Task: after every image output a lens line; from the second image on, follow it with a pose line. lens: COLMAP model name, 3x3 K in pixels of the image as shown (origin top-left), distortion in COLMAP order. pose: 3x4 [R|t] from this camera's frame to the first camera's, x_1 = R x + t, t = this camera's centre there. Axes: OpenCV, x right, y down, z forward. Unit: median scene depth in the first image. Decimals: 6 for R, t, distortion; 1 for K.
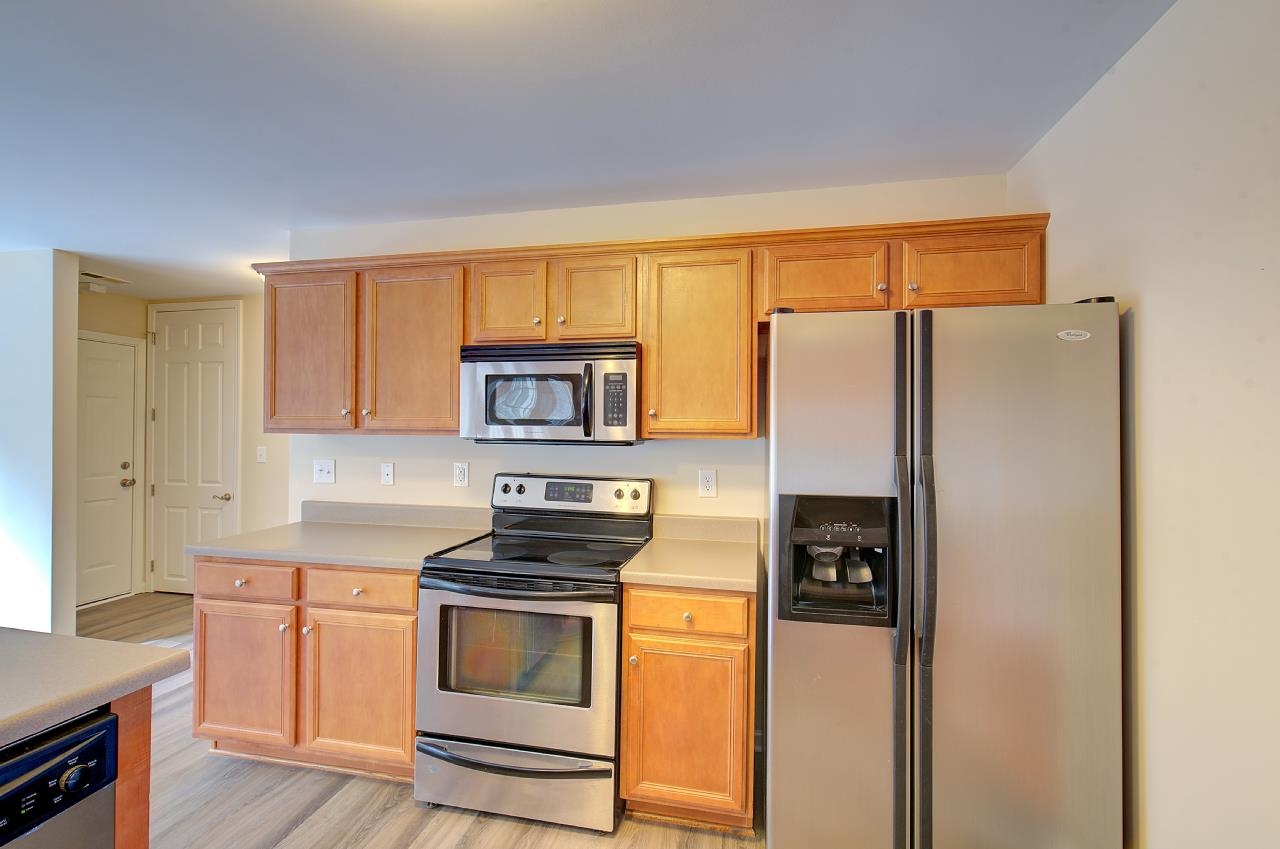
lens RADIAL K [[568.3, 0, 640.0], [0, 568.3, 424.5], [0, 0, 1]] dist [-0.002419, -0.000110]
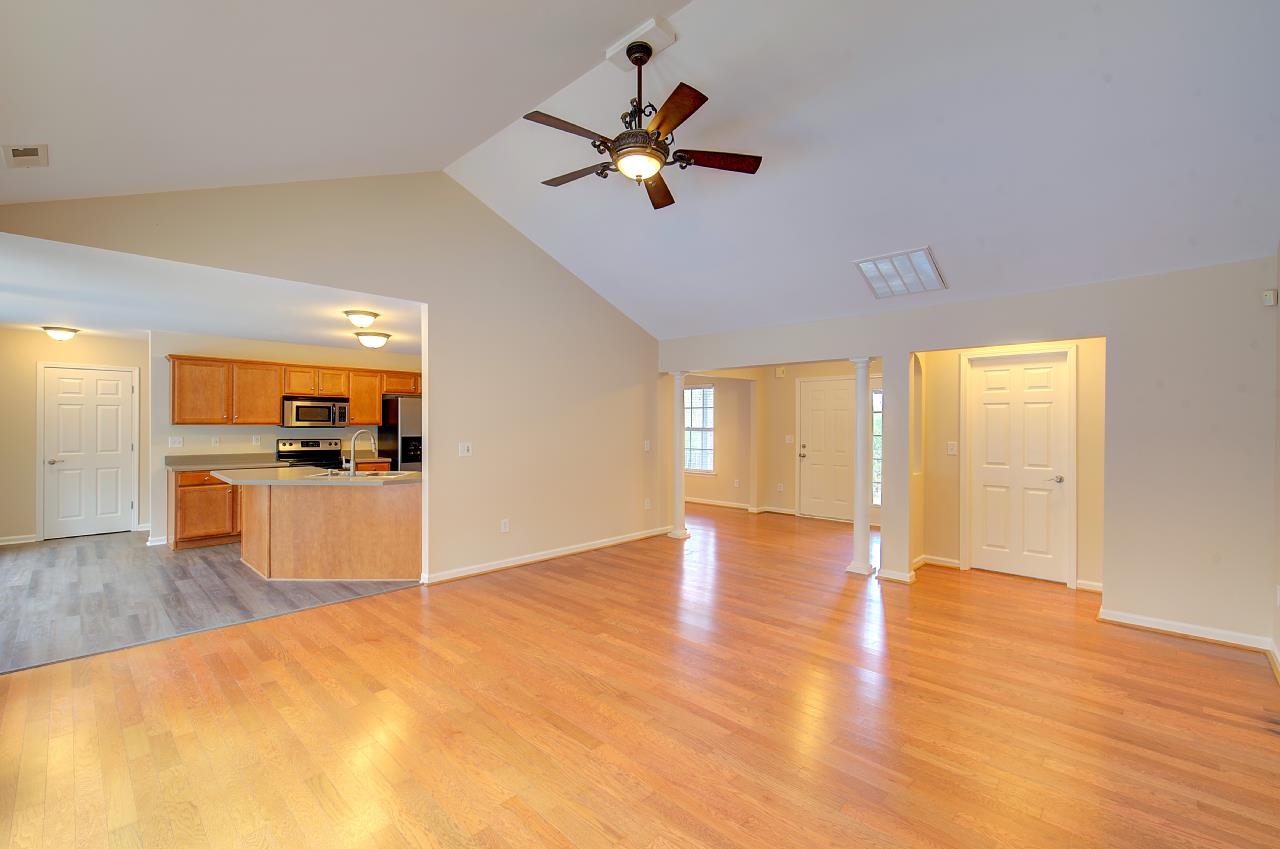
lens RADIAL K [[543.5, 0, 632.5], [0, 543.5, 427.3], [0, 0, 1]] dist [-0.000685, 0.000080]
pose [[0.540622, -0.009678, 0.841210, -1.757702], [-0.006978, 0.999848, 0.015988, -0.028308], [-0.841237, -0.014513, 0.540472, -2.123921]]
